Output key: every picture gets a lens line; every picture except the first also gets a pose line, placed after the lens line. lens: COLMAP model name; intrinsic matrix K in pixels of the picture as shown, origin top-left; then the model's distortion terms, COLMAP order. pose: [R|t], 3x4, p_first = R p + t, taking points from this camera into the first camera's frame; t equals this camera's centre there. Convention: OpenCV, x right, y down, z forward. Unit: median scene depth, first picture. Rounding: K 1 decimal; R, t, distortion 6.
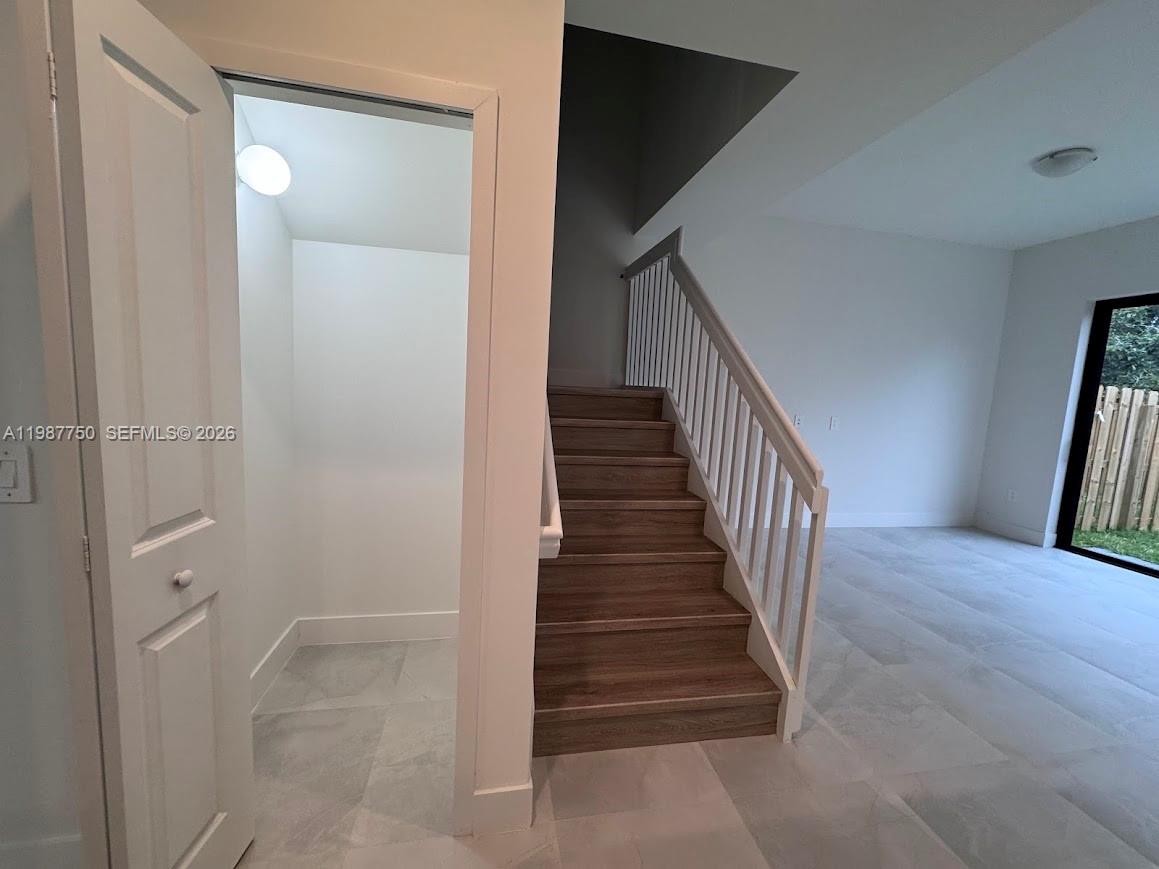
lens RADIAL K [[459.6, 0, 576.8], [0, 459.6, 432.9], [0, 0, 1]] dist [-0.004027, 0.001571]
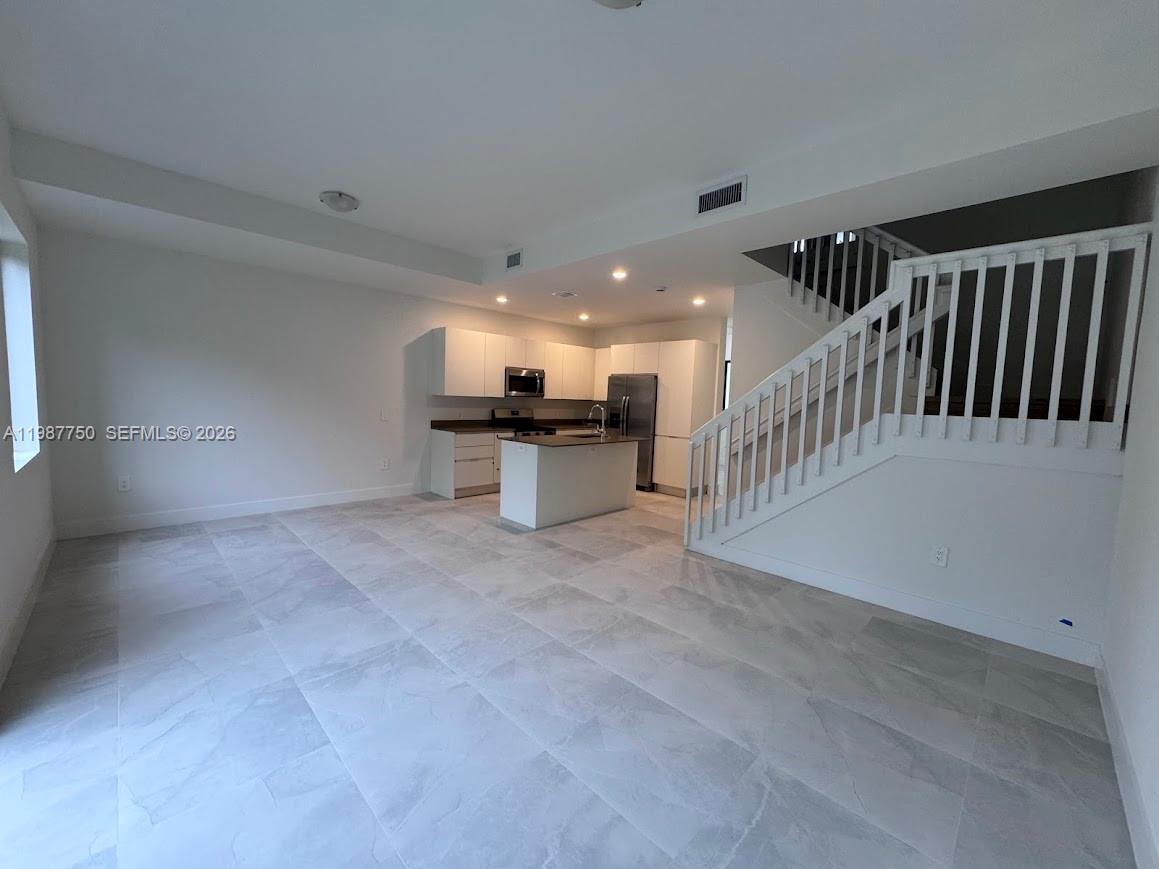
lens RADIAL K [[459.6, 0, 582.5], [0, 459.6, 438.5], [0, 0, 1]] dist [-0.004027, 0.001571]
pose [[-0.821659, -0.034420, -0.568939, 0.881263], [-0.143711, 0.978437, 0.148353, -0.066457], [0.551565, 0.203659, -0.808888, 0.969141]]
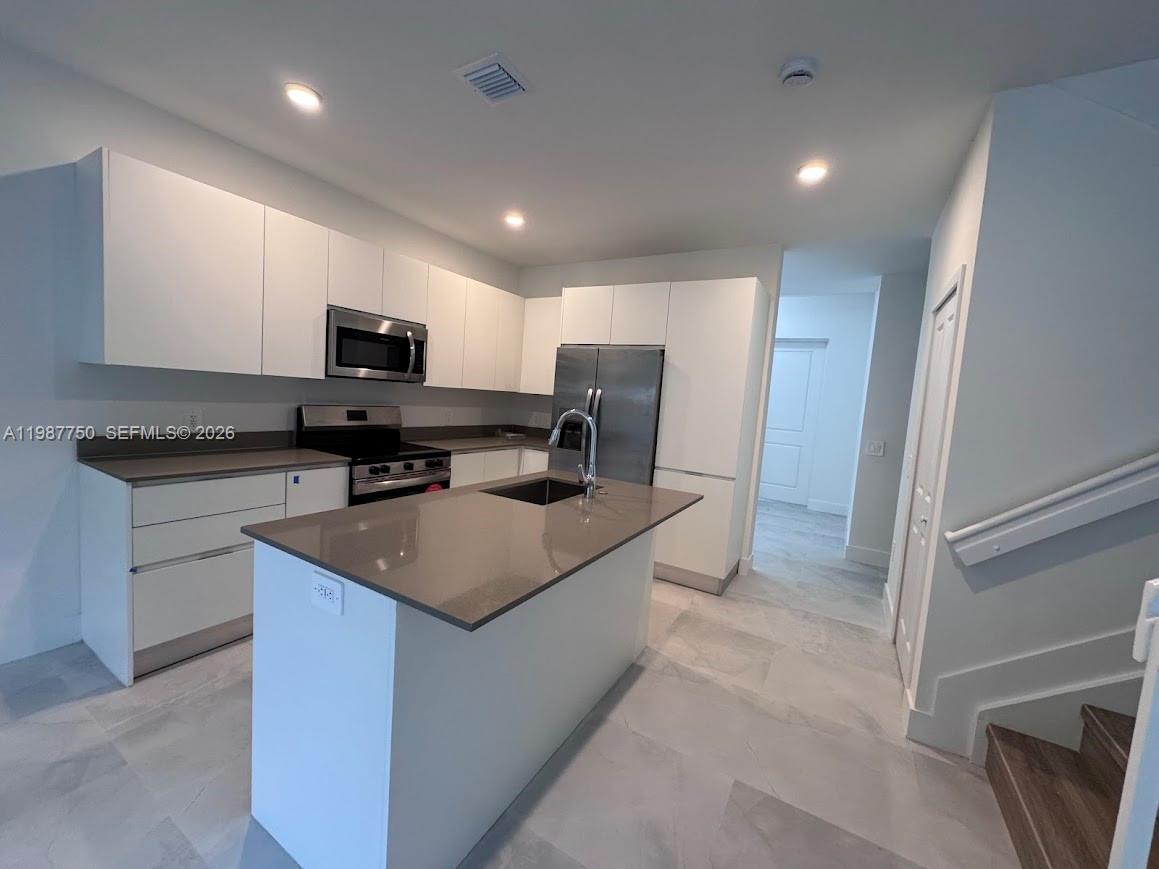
lens RADIAL K [[459.6, 0, 581.0], [0, 459.6, 434.5], [0, 0, 1]] dist [-0.004027, 0.001571]
pose [[-0.655665, -0.039331, -0.754027, 0.497445], [-0.192016, 0.974496, 0.116137, -0.007494], [0.730228, 0.220932, -0.646495, 0.290560]]
